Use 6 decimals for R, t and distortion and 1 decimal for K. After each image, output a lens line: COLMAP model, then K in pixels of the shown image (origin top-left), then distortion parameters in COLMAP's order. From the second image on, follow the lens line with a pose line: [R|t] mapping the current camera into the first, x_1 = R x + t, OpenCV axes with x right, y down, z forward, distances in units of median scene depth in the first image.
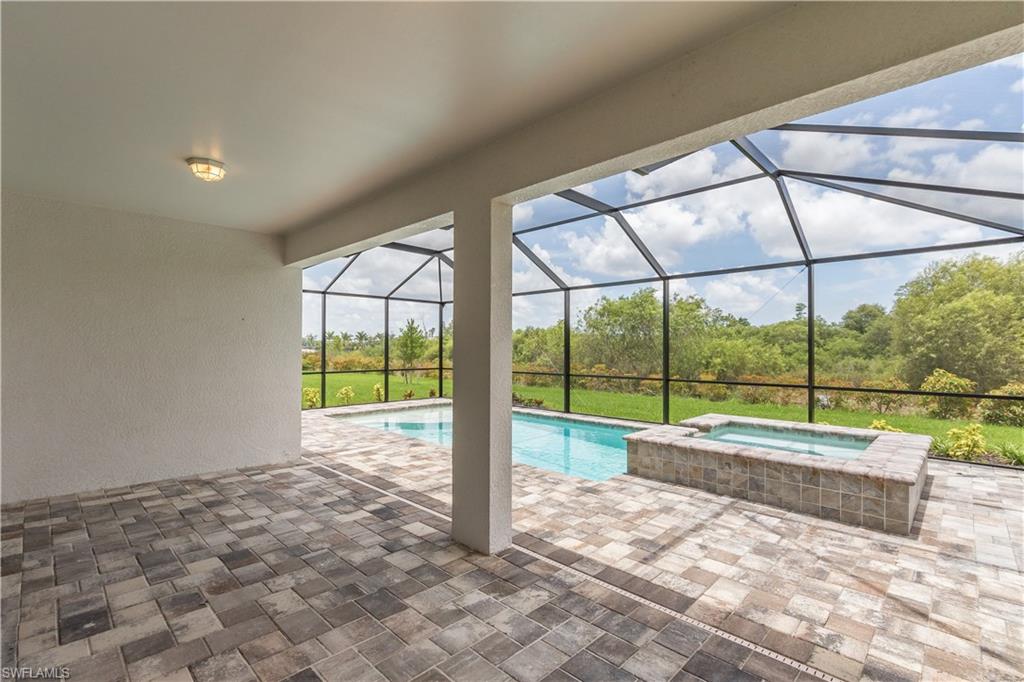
lens RADIAL K [[473.3, 0, 510.7], [0, 473.3, 343.6], [0, 0, 1]] dist [0.001951, -0.000101]
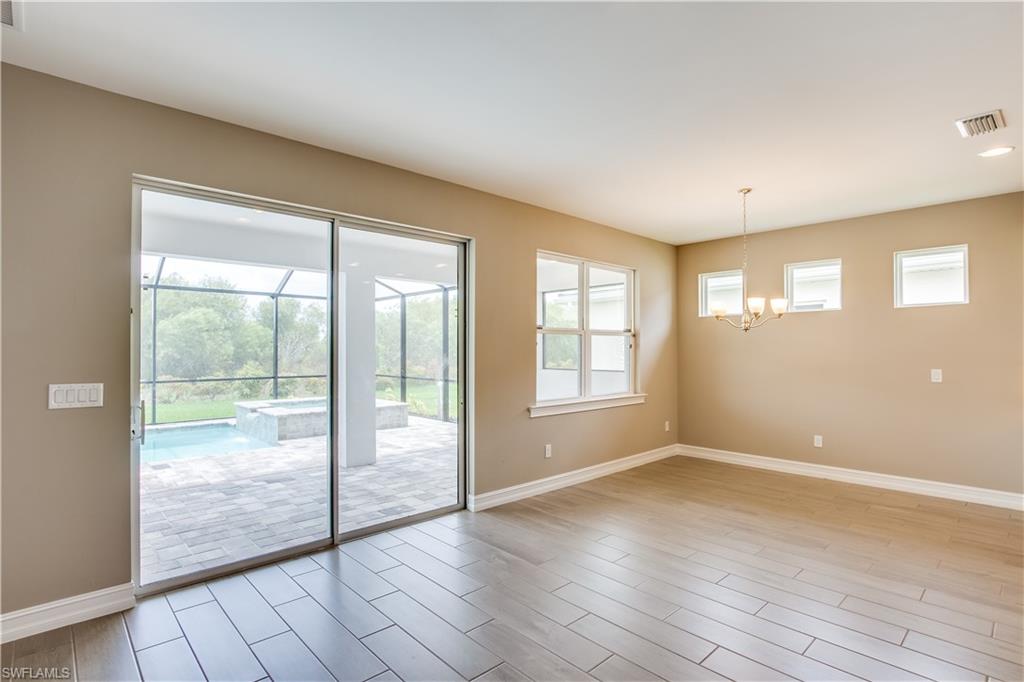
lens RADIAL K [[511.0, 0, 501.9], [0, 511.0, 348.8], [0, 0, 1]] dist [-0.005141, -0.000982]
pose [[0.055341, -0.001987, 0.998466, -1.711762], [-0.008436, 0.999961, 0.002458, -0.024588], [-0.998432, -0.008559, 0.055322, 0.296229]]
